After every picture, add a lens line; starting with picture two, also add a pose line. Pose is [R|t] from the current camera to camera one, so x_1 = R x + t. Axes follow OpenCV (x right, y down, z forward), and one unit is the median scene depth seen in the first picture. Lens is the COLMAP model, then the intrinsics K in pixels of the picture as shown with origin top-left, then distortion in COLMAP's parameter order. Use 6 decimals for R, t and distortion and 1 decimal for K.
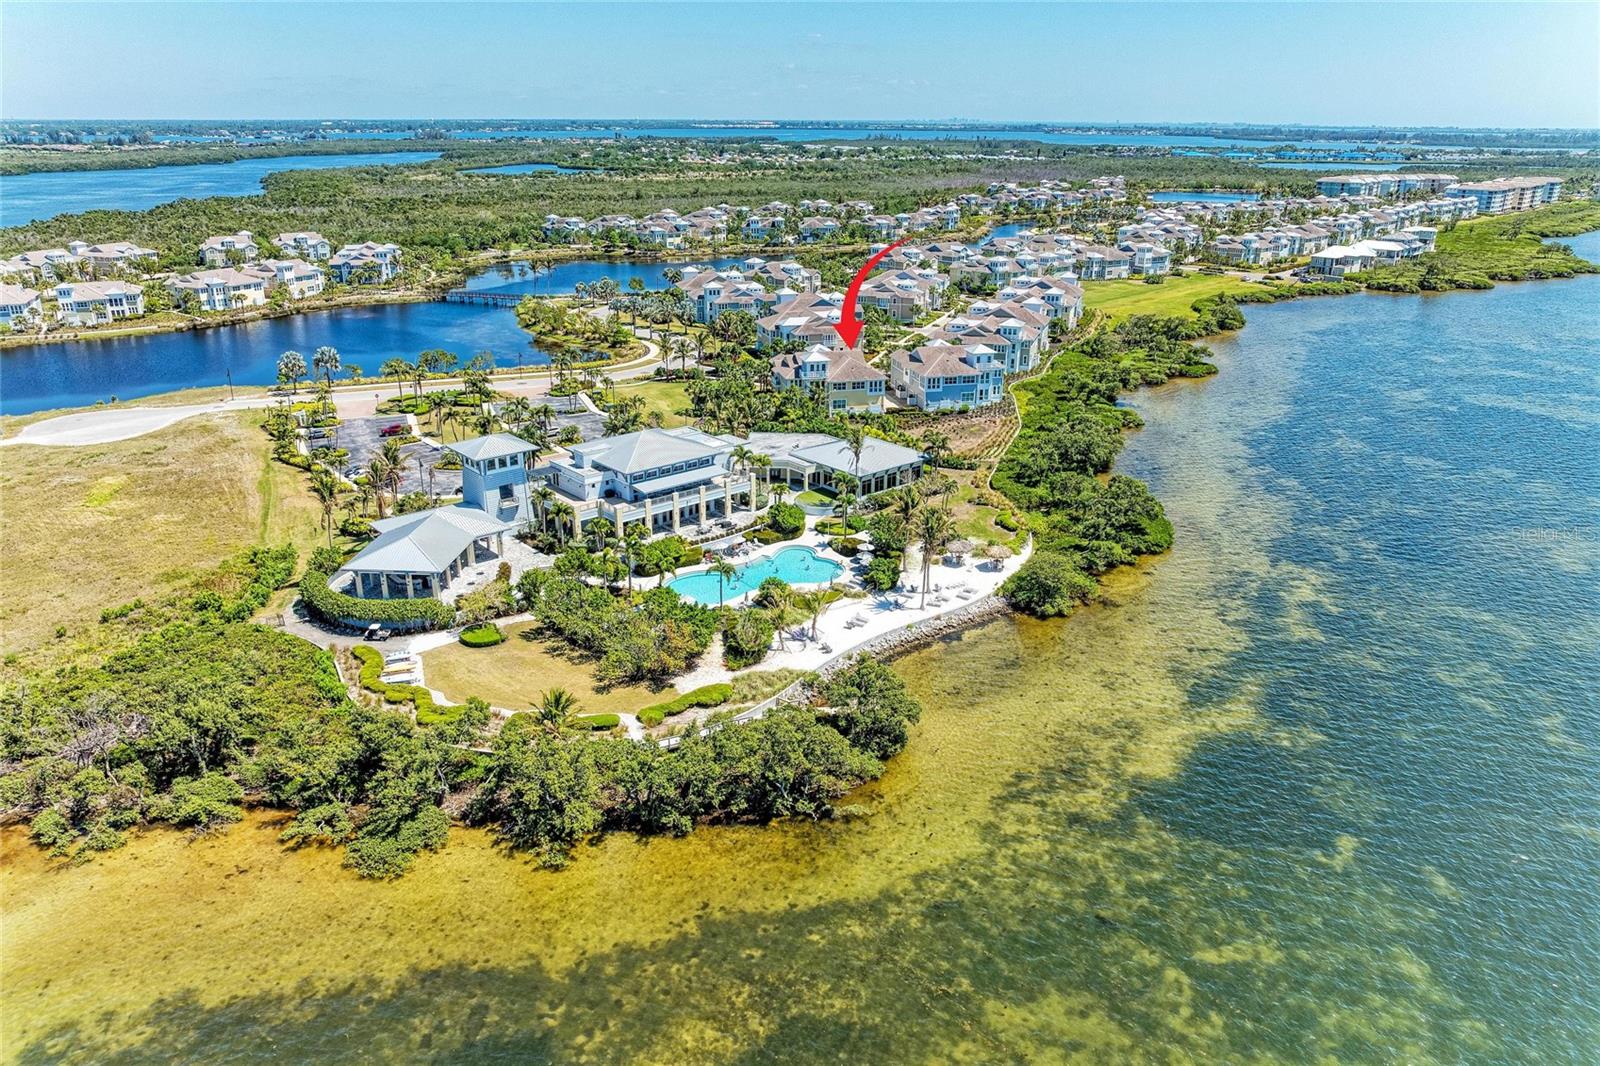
lens RADIAL K [[1115.8, 0, 800.0], [0, 1115.8, 533.0], [0, 0, 1]] dist [-0.008750, -0.006622]
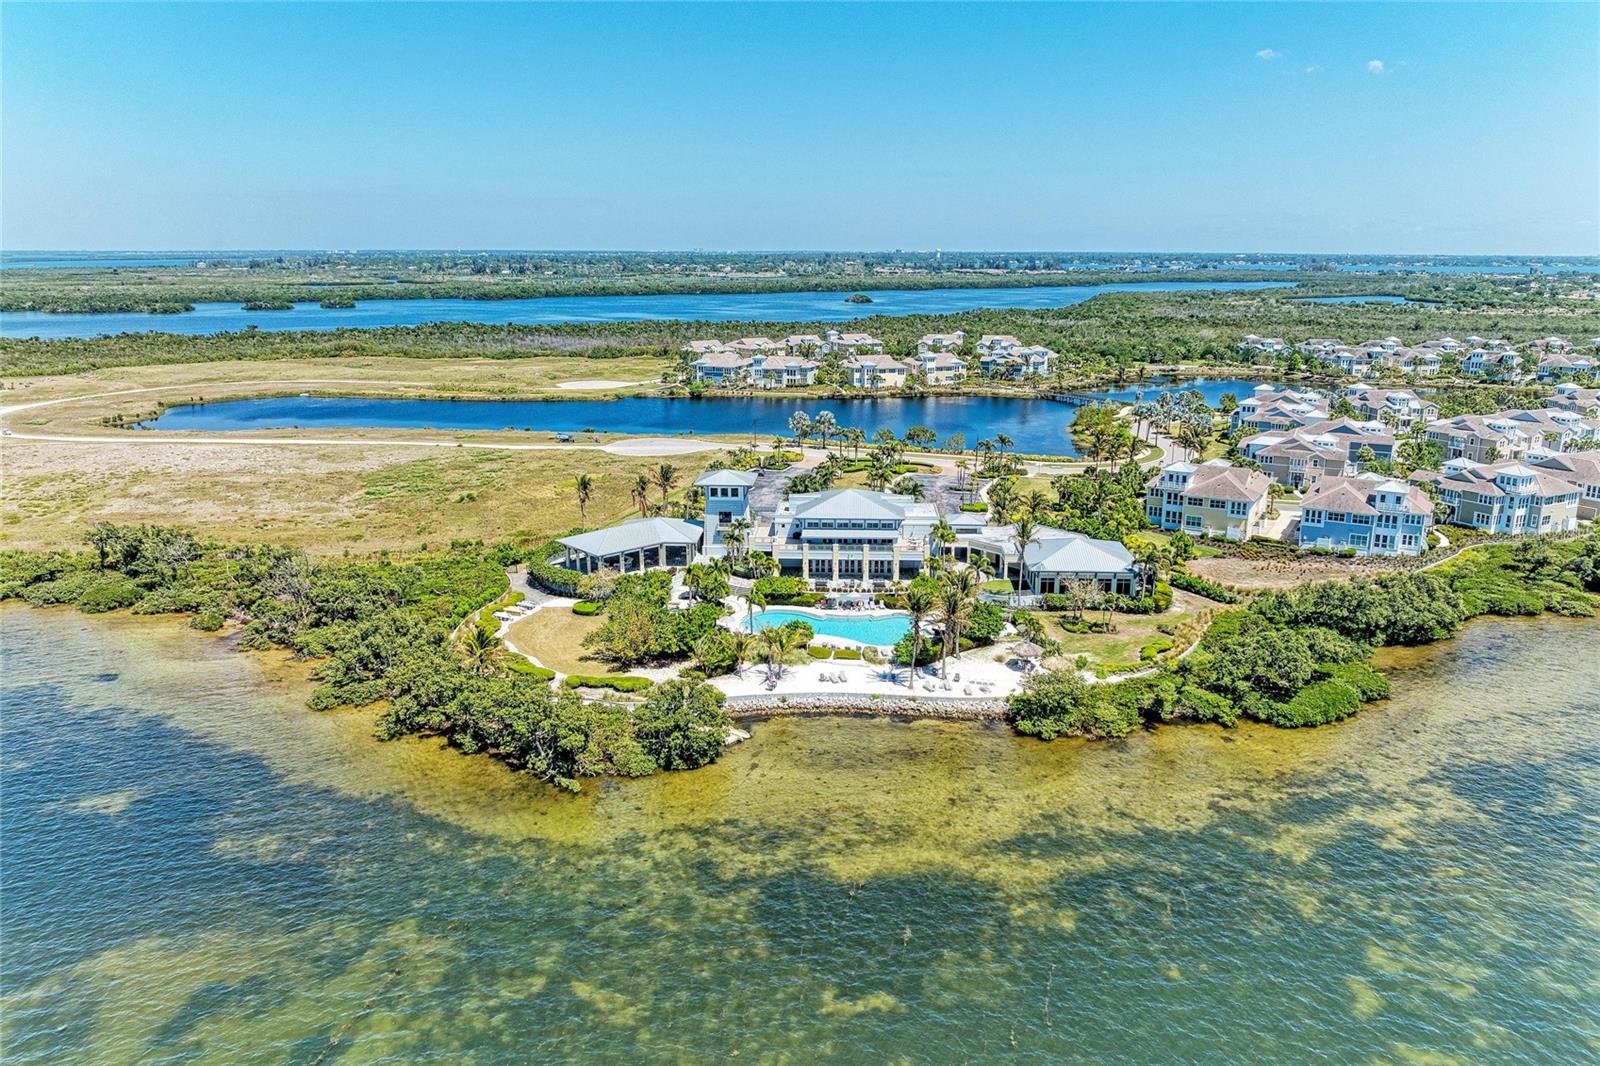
lens RADIAL K [[1115.8, 0, 800.0], [0, 1115.8, 533.0], [0, 0, 1]] dist [-0.008750, -0.006622]
pose [[0.732416, 0.168229, -0.659747, 0.401928], [-0.239344, 0.970765, -0.018172, -0.013264], [0.637402, 0.171216, 0.751268, 0.117724]]
